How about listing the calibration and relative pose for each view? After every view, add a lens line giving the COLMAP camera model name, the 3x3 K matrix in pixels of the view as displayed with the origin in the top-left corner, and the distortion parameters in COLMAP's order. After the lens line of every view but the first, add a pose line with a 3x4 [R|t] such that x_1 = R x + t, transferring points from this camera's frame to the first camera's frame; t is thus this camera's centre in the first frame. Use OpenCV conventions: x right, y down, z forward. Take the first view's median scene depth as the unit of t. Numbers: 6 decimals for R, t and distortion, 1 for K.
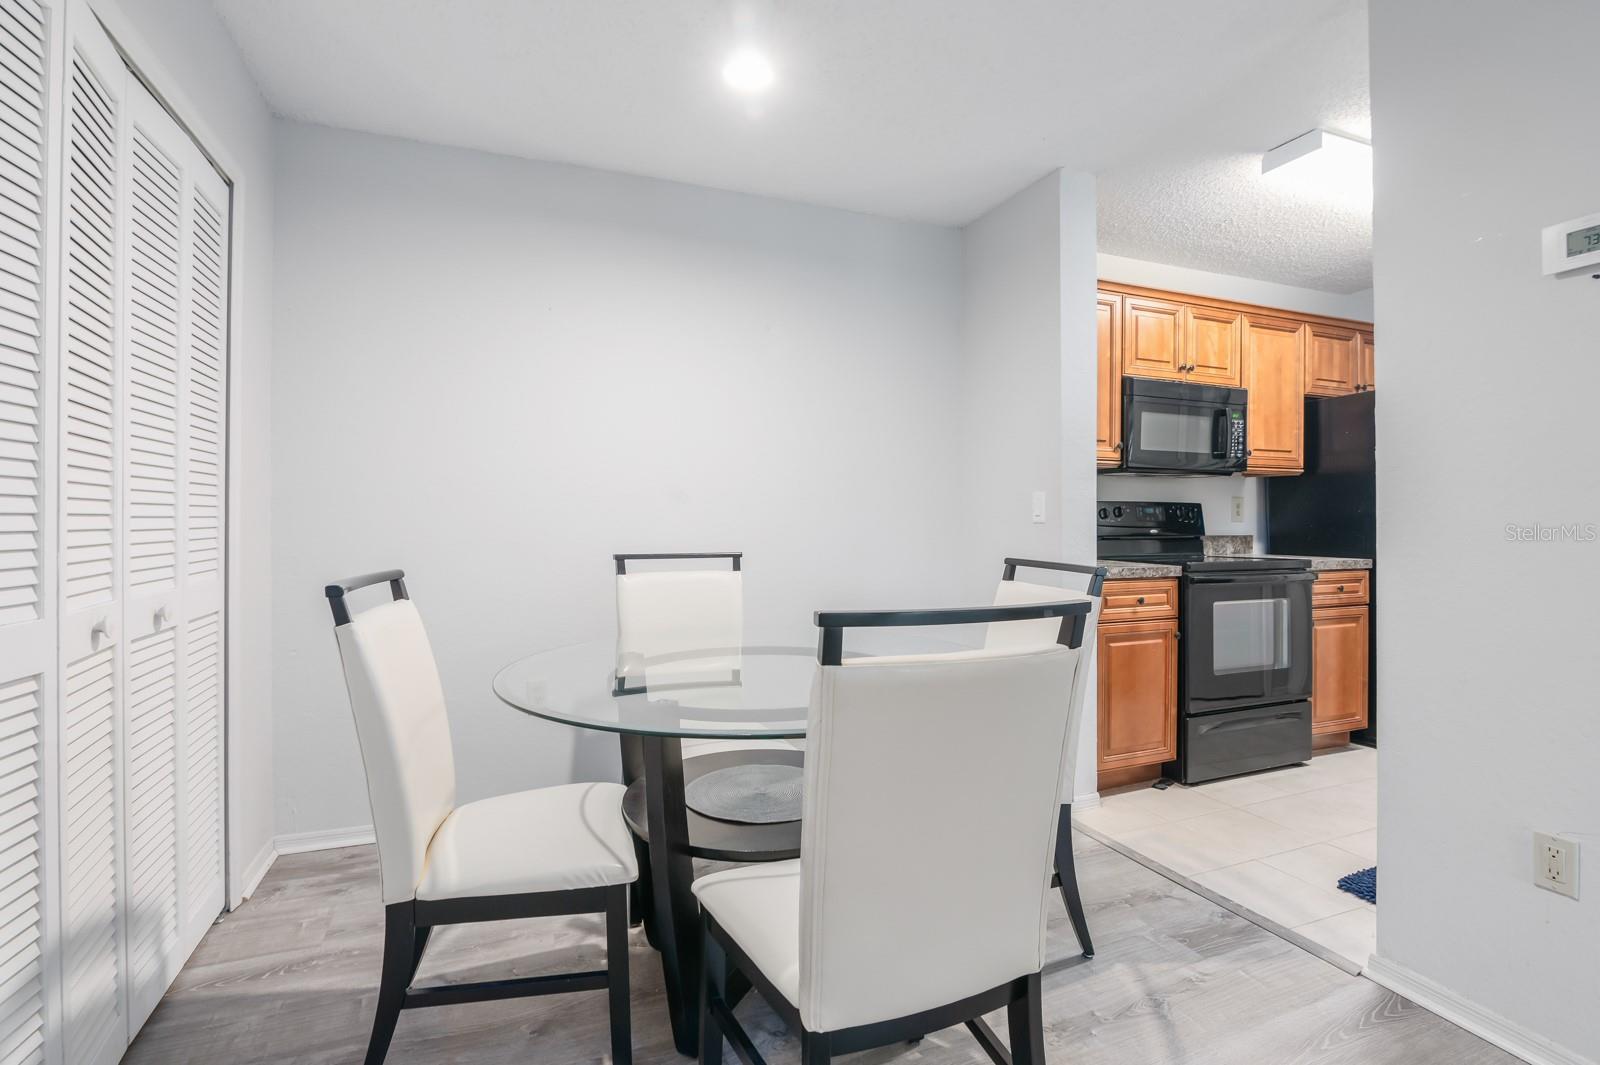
lens RADIAL K [[741.0, 0, 800.1], [0, 741.0, 509.3], [0, 0, 1]] dist [-0.018493, -0.000021]
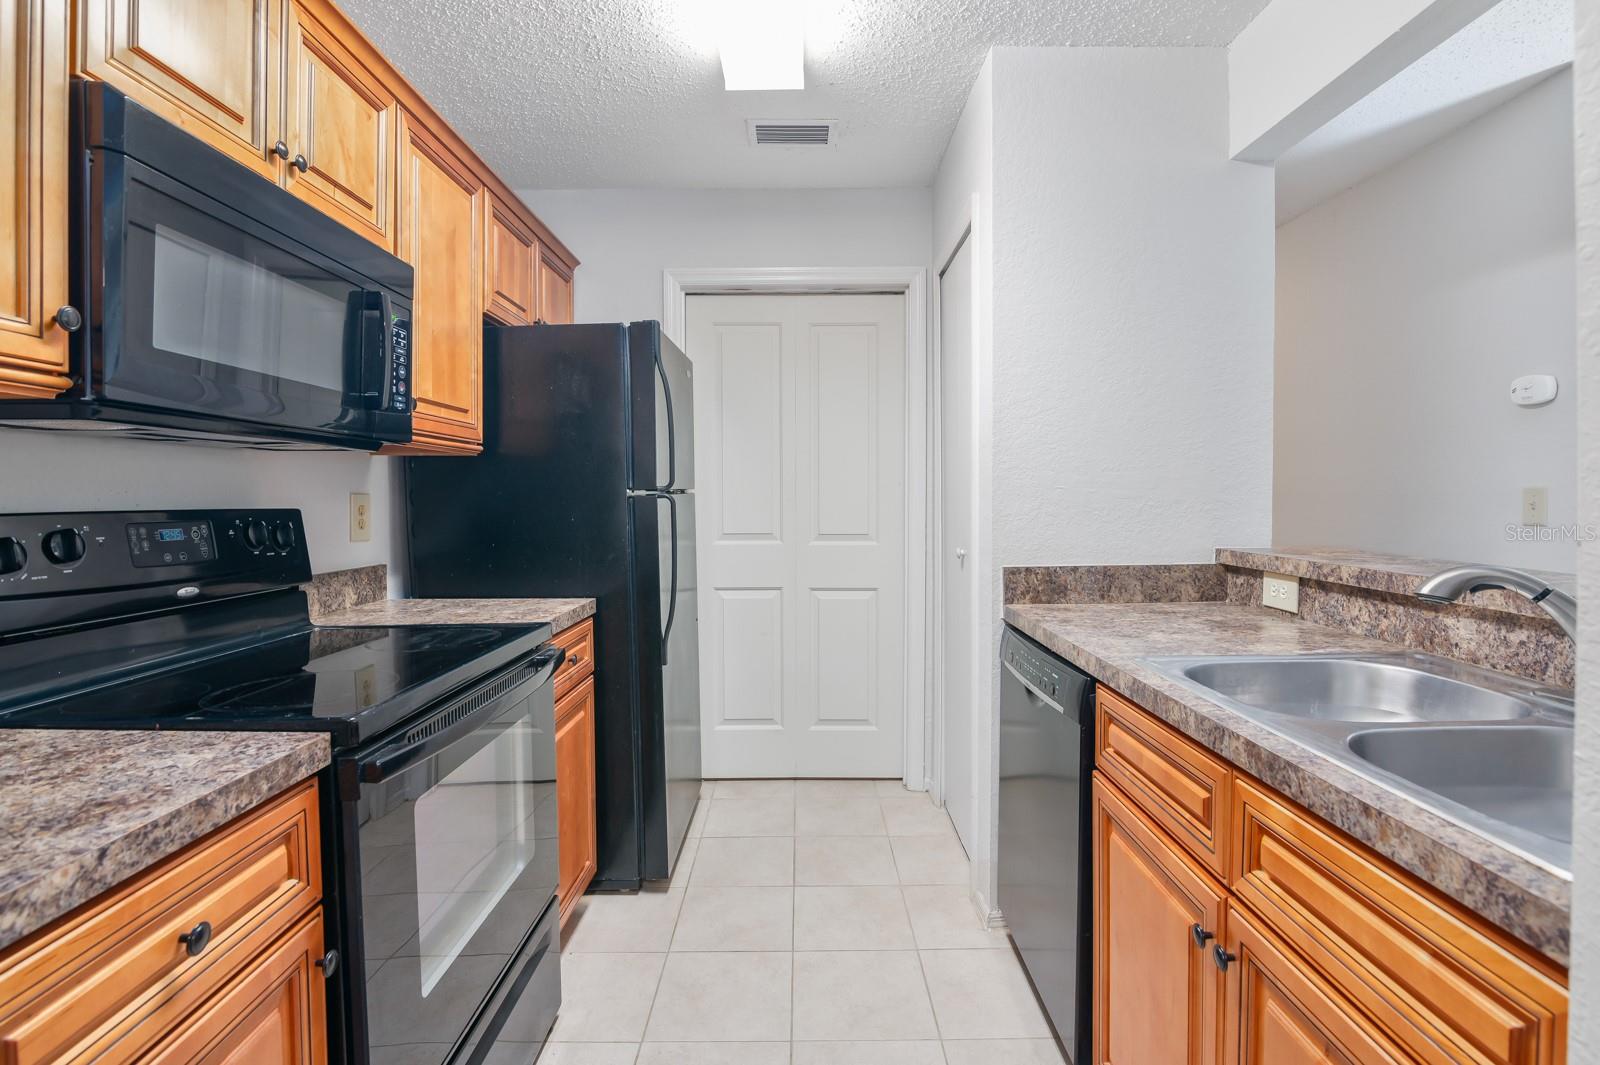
lens RADIAL K [[741.0, 0, 800.1], [0, 741.0, 509.3], [0, 0, 1]] dist [-0.018493, -0.000021]
pose [[0.364885, -0.022532, 0.930780, 0.258631], [0.001239, 0.999718, 0.023715, -0.019619], [-0.931052, -0.007500, 0.364810, 0.597346]]
